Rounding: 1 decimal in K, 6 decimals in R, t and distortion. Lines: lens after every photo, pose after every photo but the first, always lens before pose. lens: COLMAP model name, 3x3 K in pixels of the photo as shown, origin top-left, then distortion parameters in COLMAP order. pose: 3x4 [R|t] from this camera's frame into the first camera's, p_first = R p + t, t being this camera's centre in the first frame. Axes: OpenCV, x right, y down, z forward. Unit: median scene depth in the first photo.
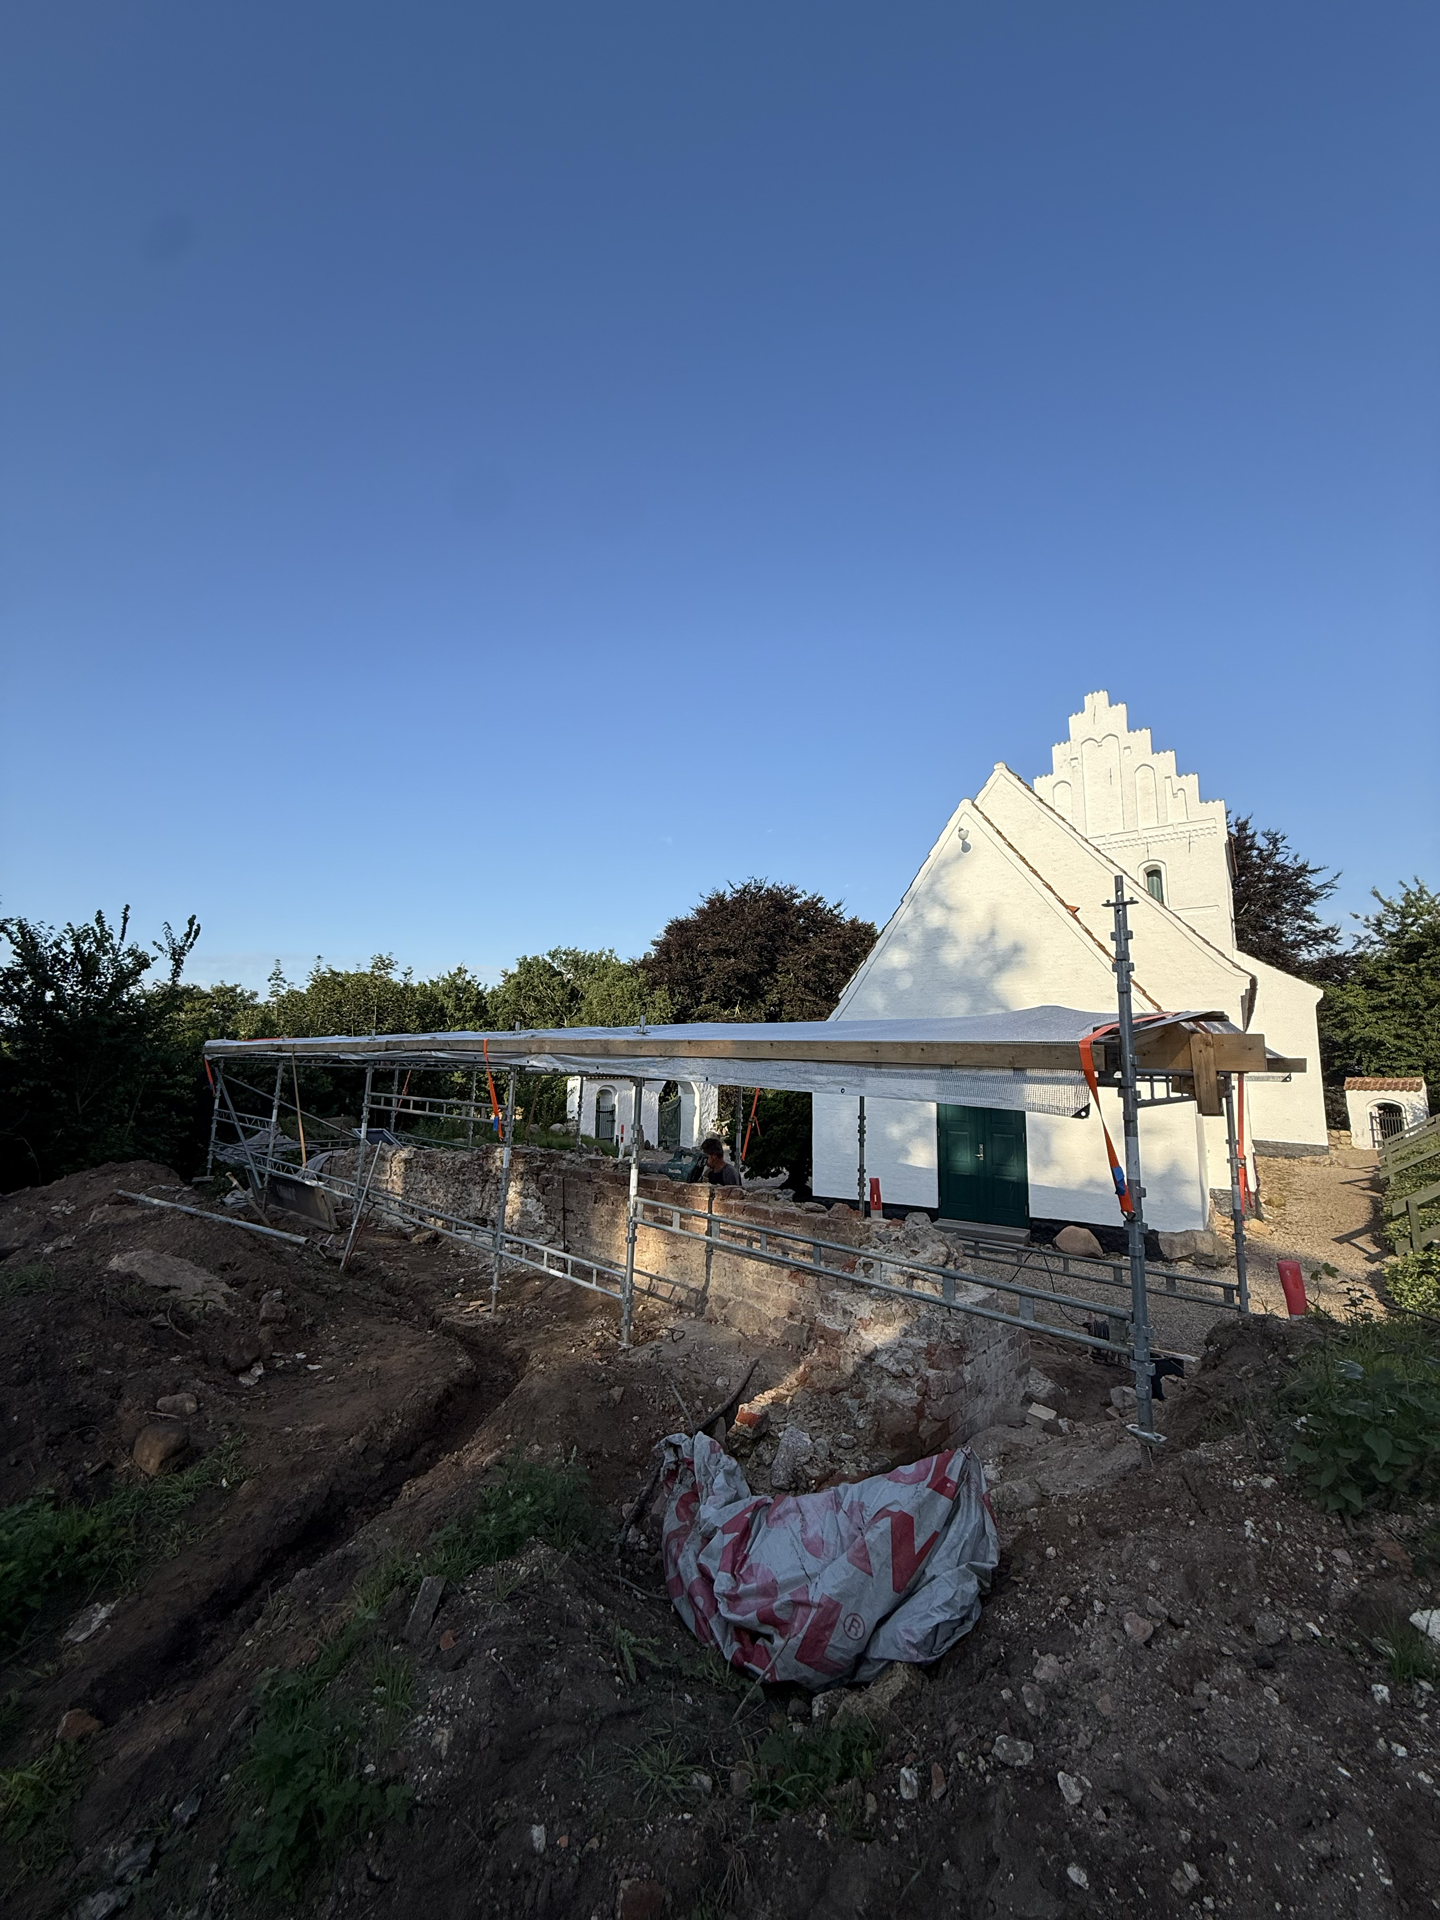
lens RADIAL K [[804.1, 0, 720.0], [0, 804.1, 960.0], [0, 0, 1]] dist [-0.001377, -0.000044]
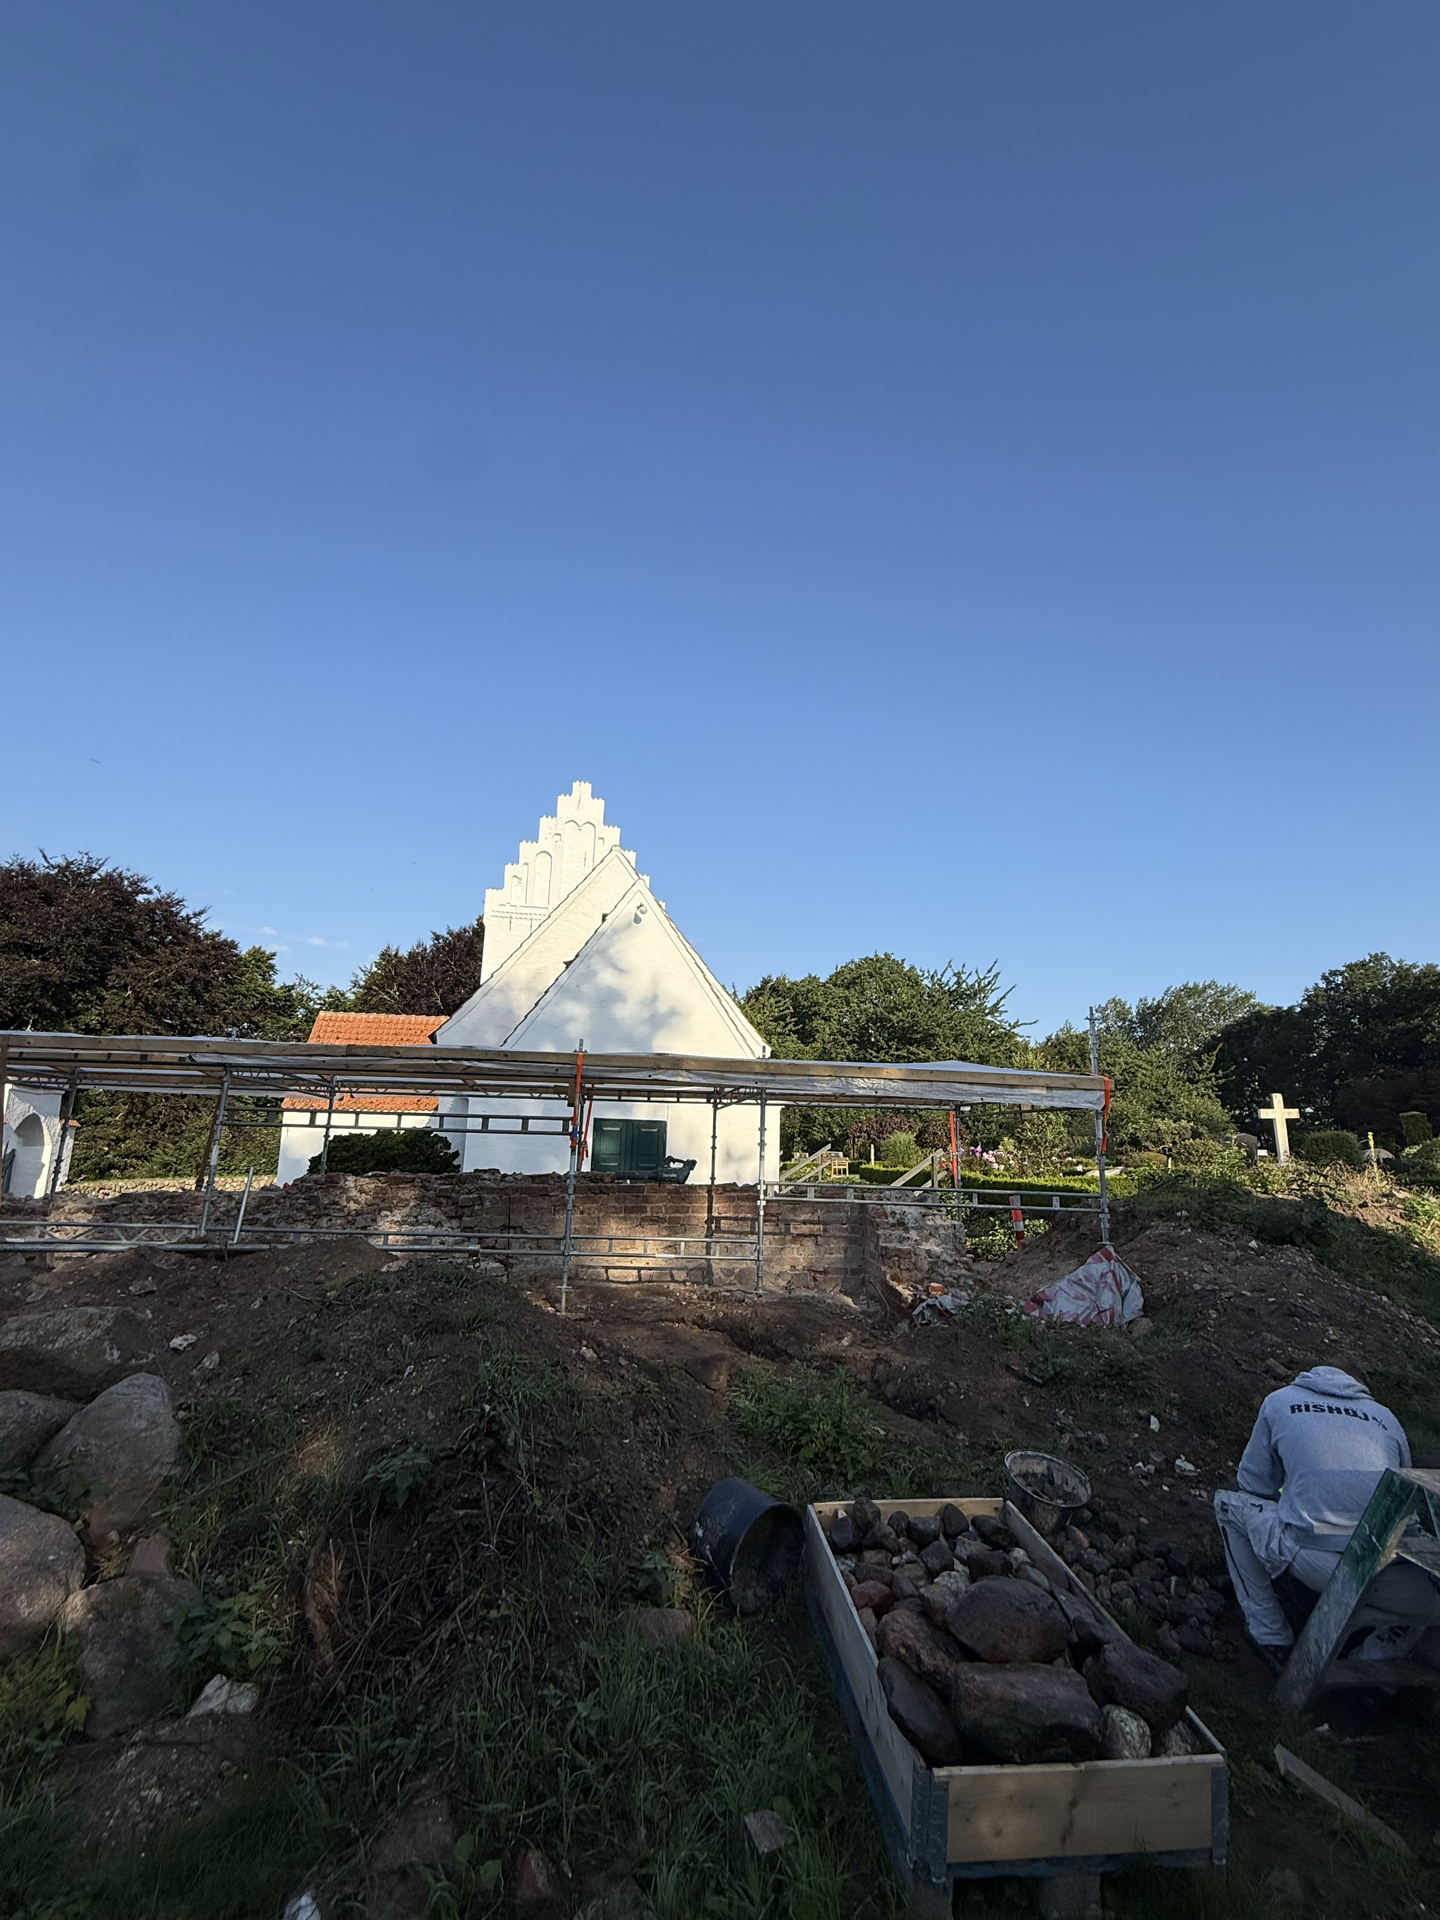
lens RADIAL K [[944.5, 0, 720.0], [0, 944.5, 960.0], [0, 0, 1]] dist [-0.003612, -0.001222]
pose [[0.629326, 0.152766, 0.761979, -0.373767], [-0.114249, 0.988022, -0.103725, 0.025598], [-0.768698, -0.021778, 0.639242, 0.010300]]
